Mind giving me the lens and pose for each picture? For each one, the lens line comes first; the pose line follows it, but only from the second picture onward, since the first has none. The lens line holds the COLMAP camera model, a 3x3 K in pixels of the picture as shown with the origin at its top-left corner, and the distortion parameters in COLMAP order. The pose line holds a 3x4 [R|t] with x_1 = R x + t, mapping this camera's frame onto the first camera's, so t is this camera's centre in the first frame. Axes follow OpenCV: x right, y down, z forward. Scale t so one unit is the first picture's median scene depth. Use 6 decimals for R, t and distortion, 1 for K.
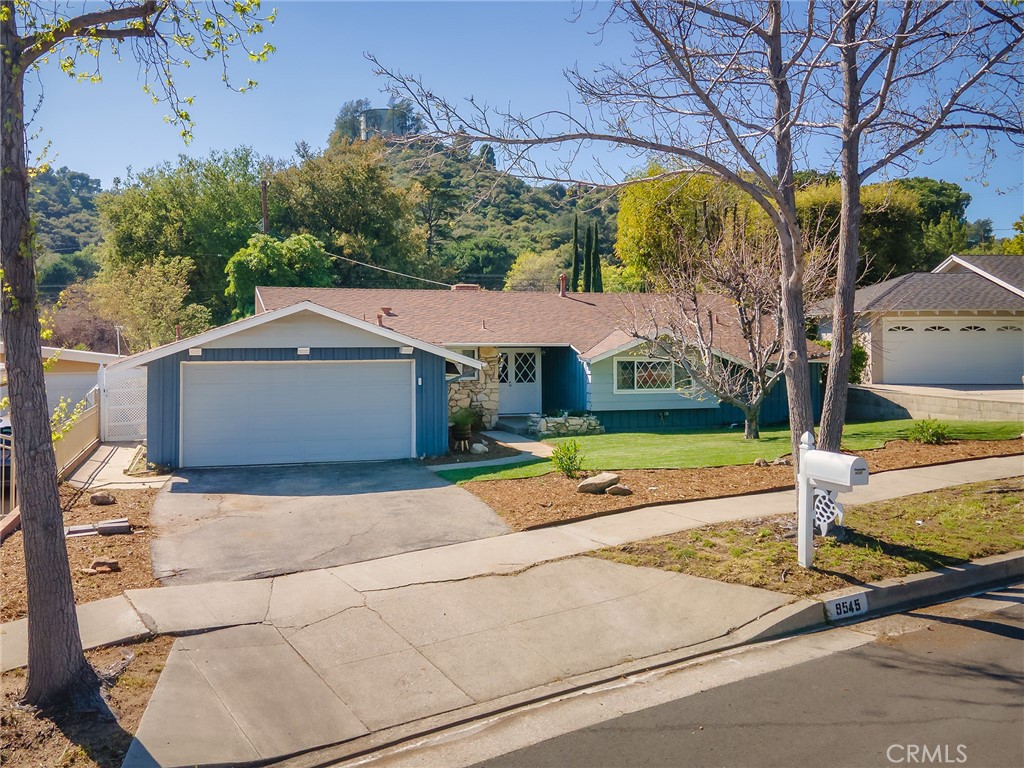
lens RADIAL K [[851.0, 0, 510.7], [0, 851.0, 378.6], [0, 0, 1]] dist [0.008261, 0.066578]
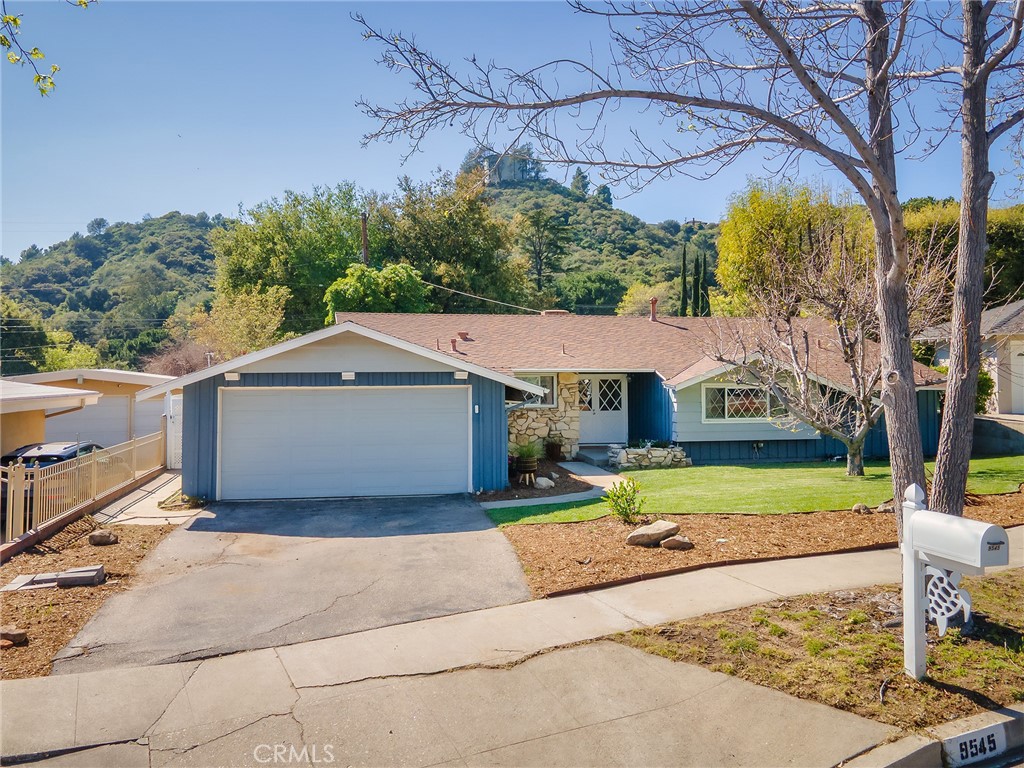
lens RADIAL K [[851.0, 0, 510.7], [0, 851.0, 378.6], [0, 0, 1]] dist [0.008261, 0.066578]
pose [[0.993440, -0.000267, -0.114353, 0.035870], [-0.003433, 0.999477, -0.032161, -0.000235], [0.114301, 0.032343, 0.992919, 0.094422]]
